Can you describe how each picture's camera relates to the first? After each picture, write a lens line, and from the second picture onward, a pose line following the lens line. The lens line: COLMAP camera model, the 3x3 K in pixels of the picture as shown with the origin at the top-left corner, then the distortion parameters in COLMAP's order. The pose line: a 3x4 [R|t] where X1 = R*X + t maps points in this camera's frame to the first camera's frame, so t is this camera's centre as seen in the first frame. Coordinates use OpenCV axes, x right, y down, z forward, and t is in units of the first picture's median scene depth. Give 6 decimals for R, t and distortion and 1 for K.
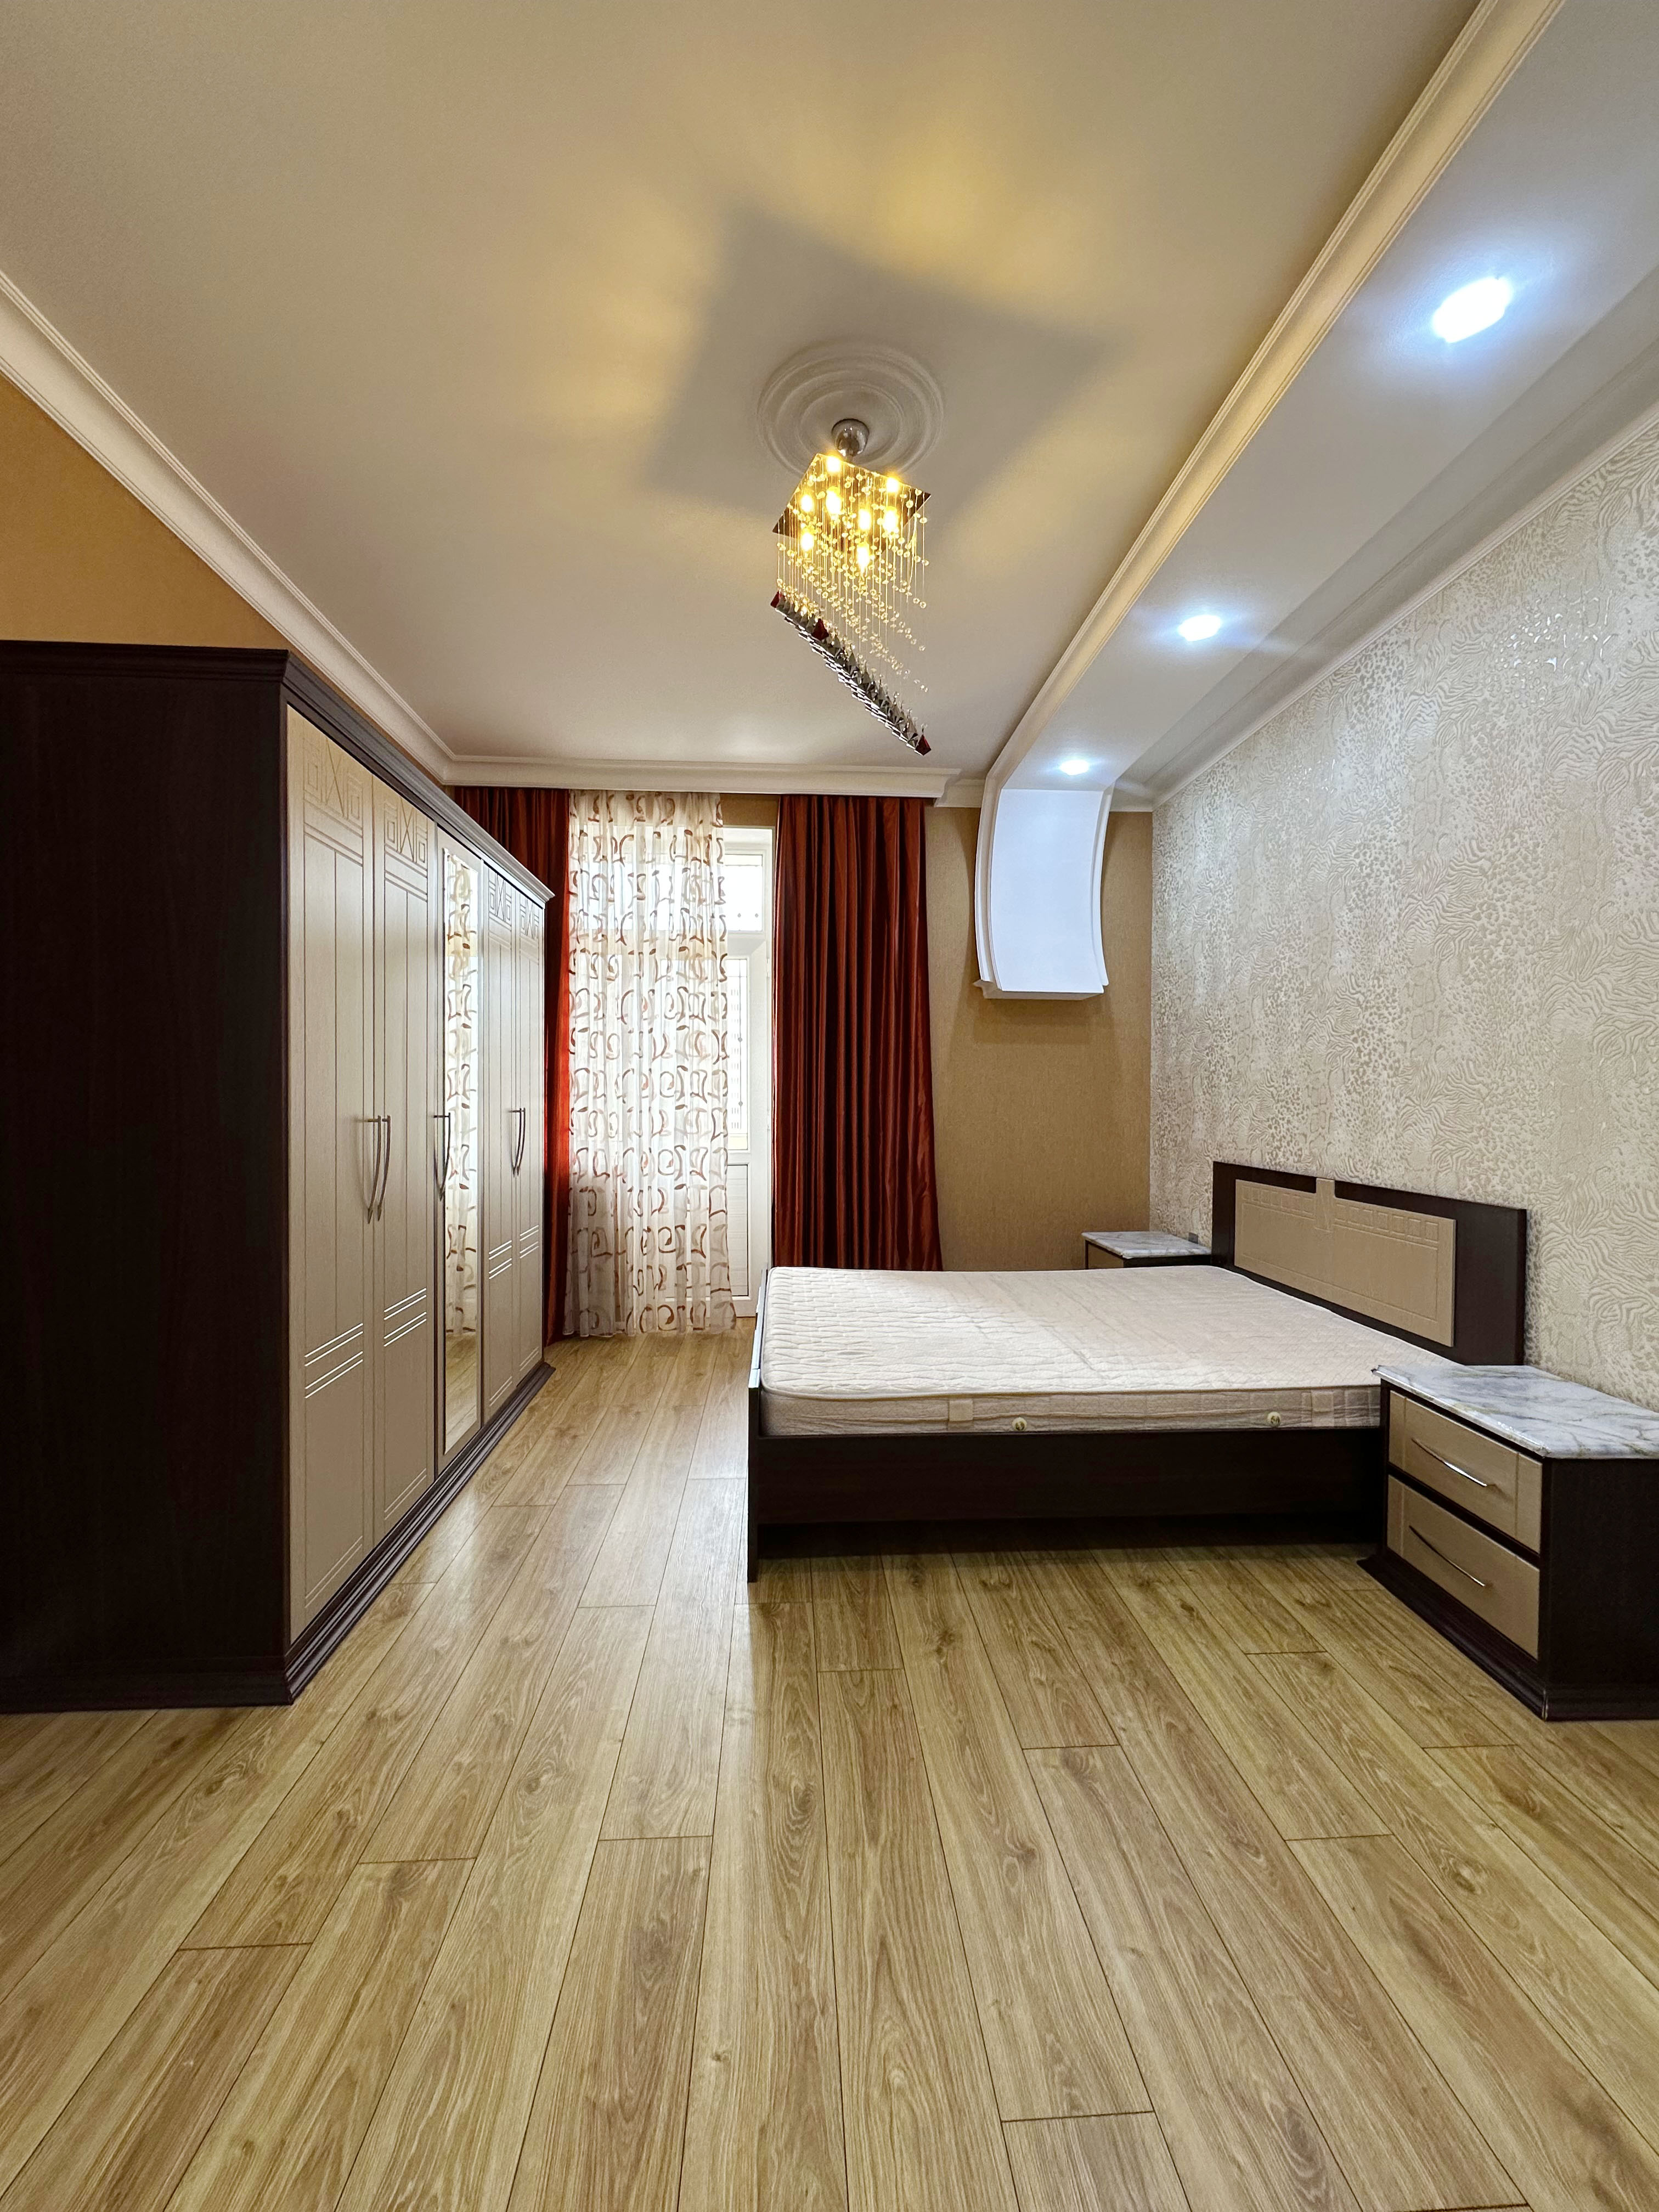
lens RADIAL K [[882.5, 0, 827.9], [0, 882.5, 1105.2], [0, 0, 1]] dist [-0.002668, 0.000460]
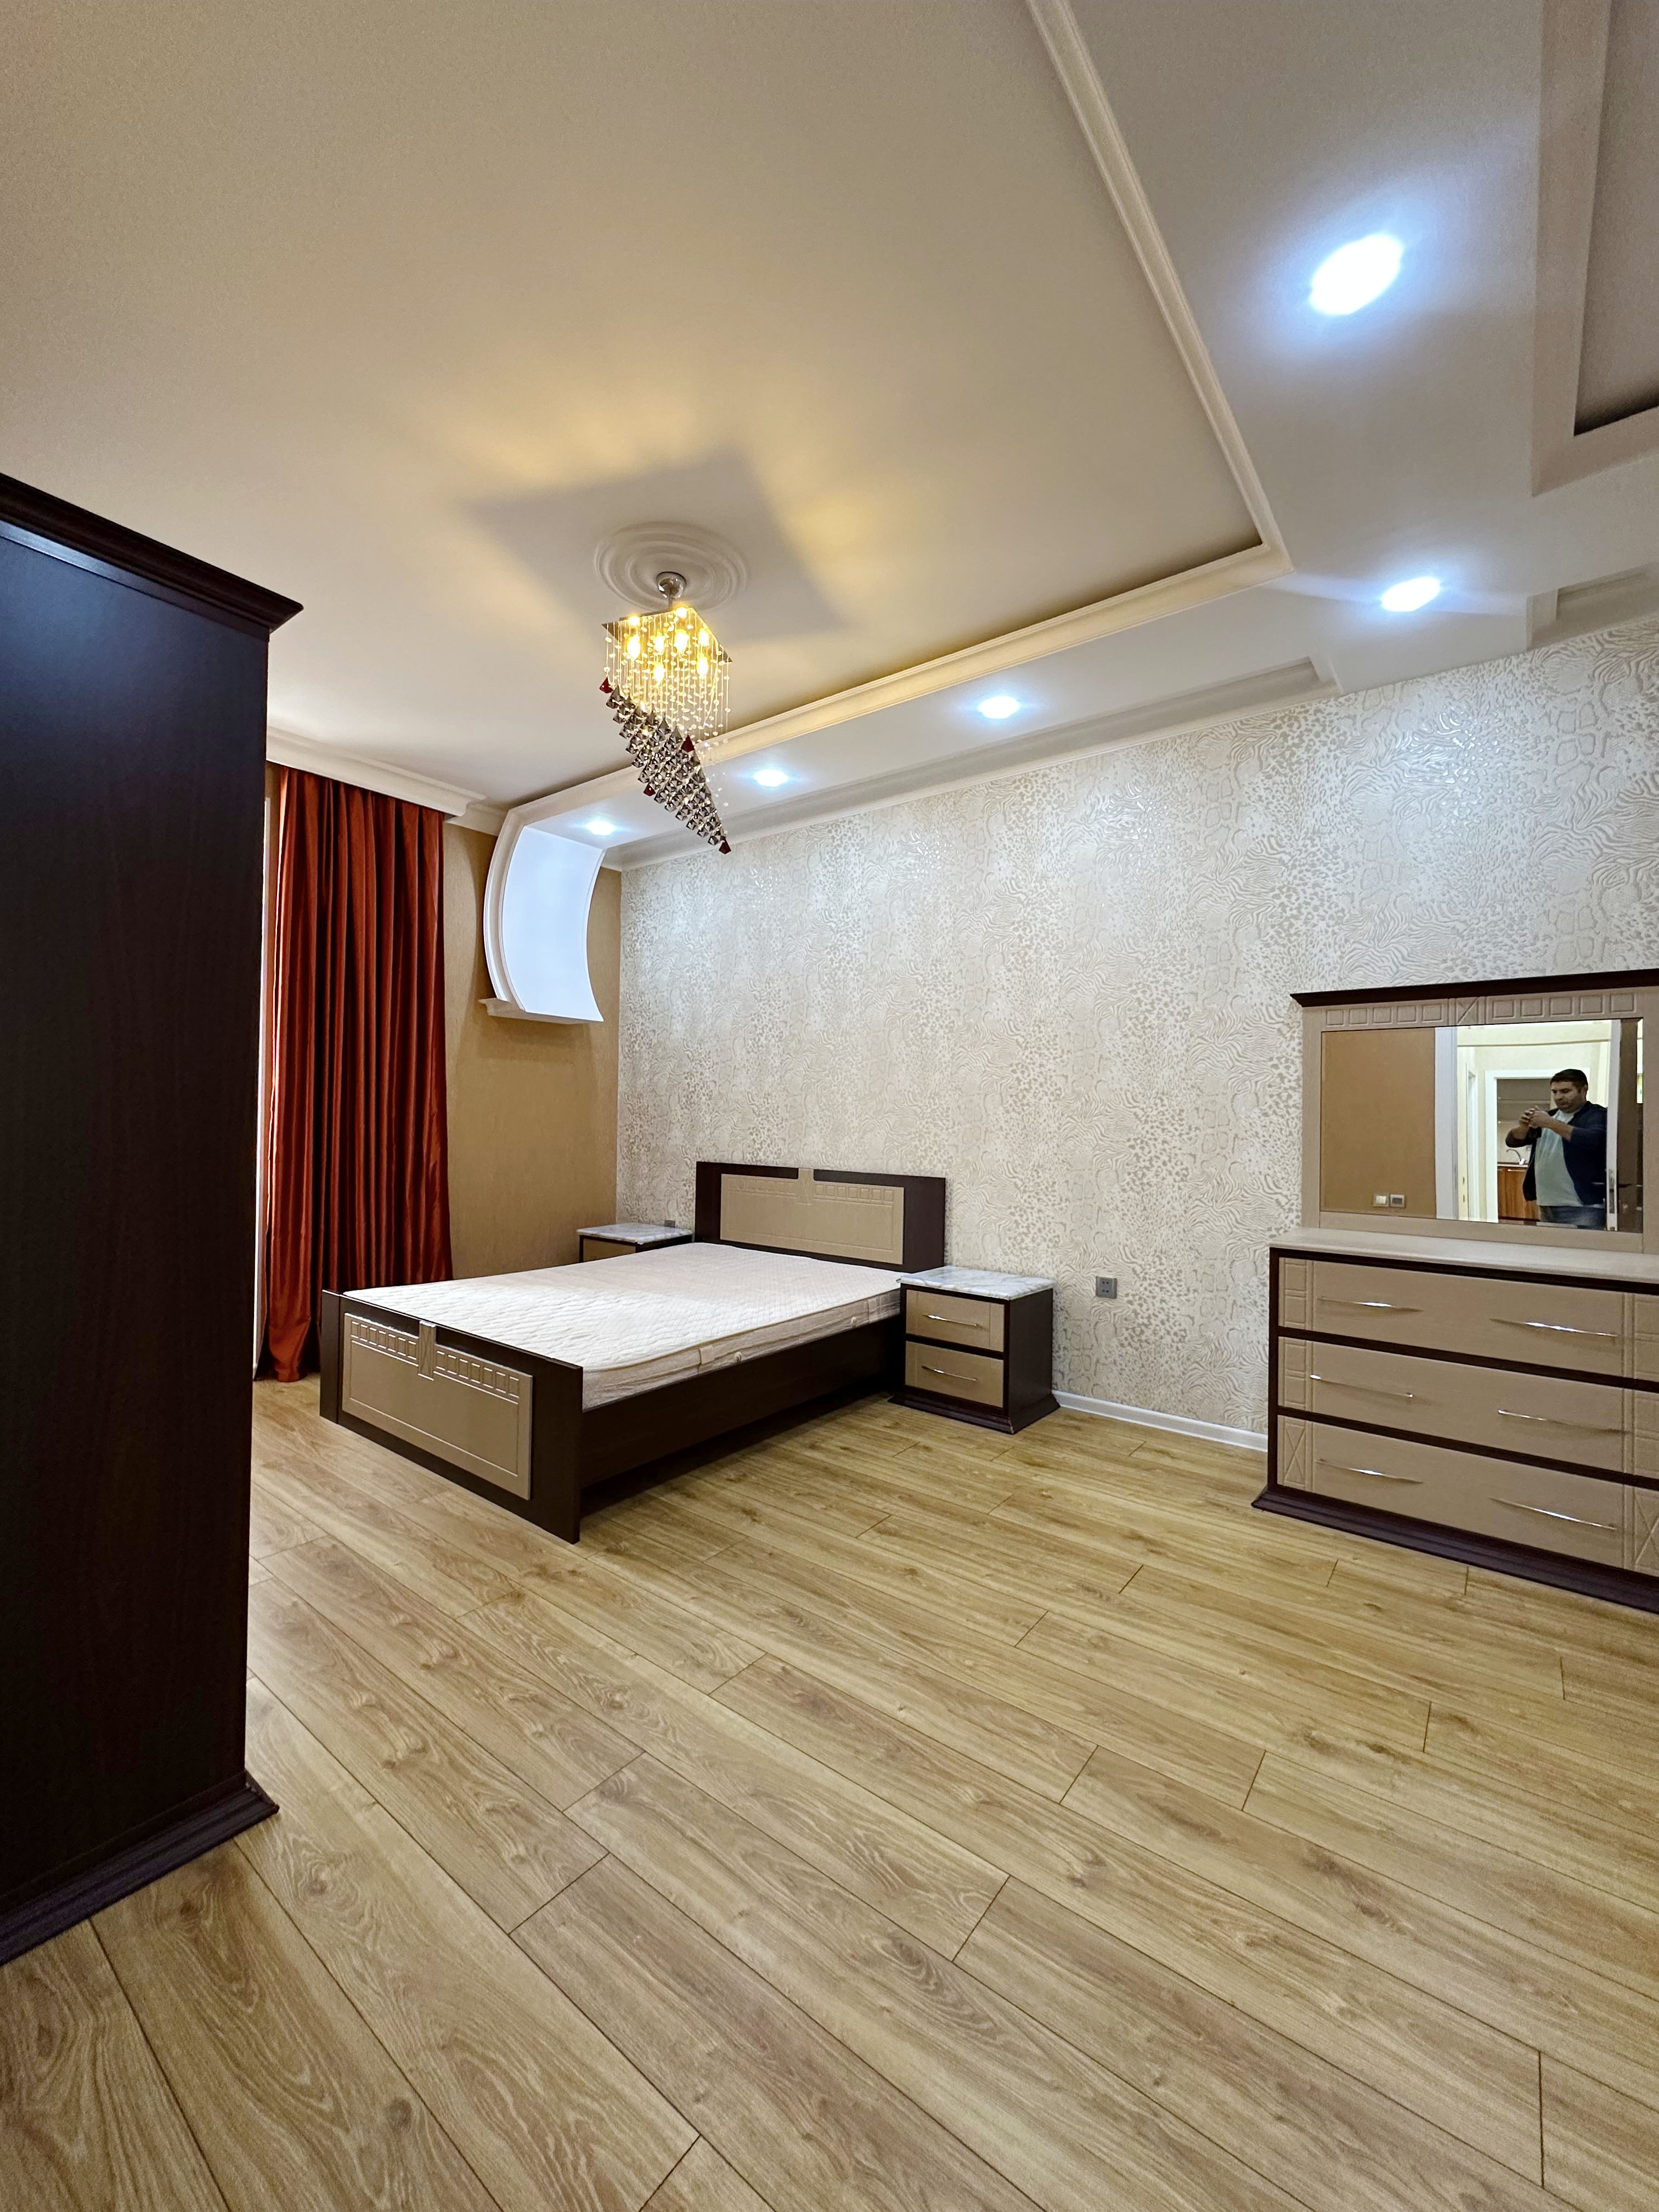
lens RADIAL K [[882.5, 0, 831.3], [0, 882.5, 1103.4], [0, 0, 1]] dist [-0.002668, 0.000460]
pose [[0.652678, 0.014596, 0.757495, -0.713752], [-0.003870, 0.999866, -0.015932, -0.002424], [-0.757626, 0.007467, 0.652647, 0.015575]]
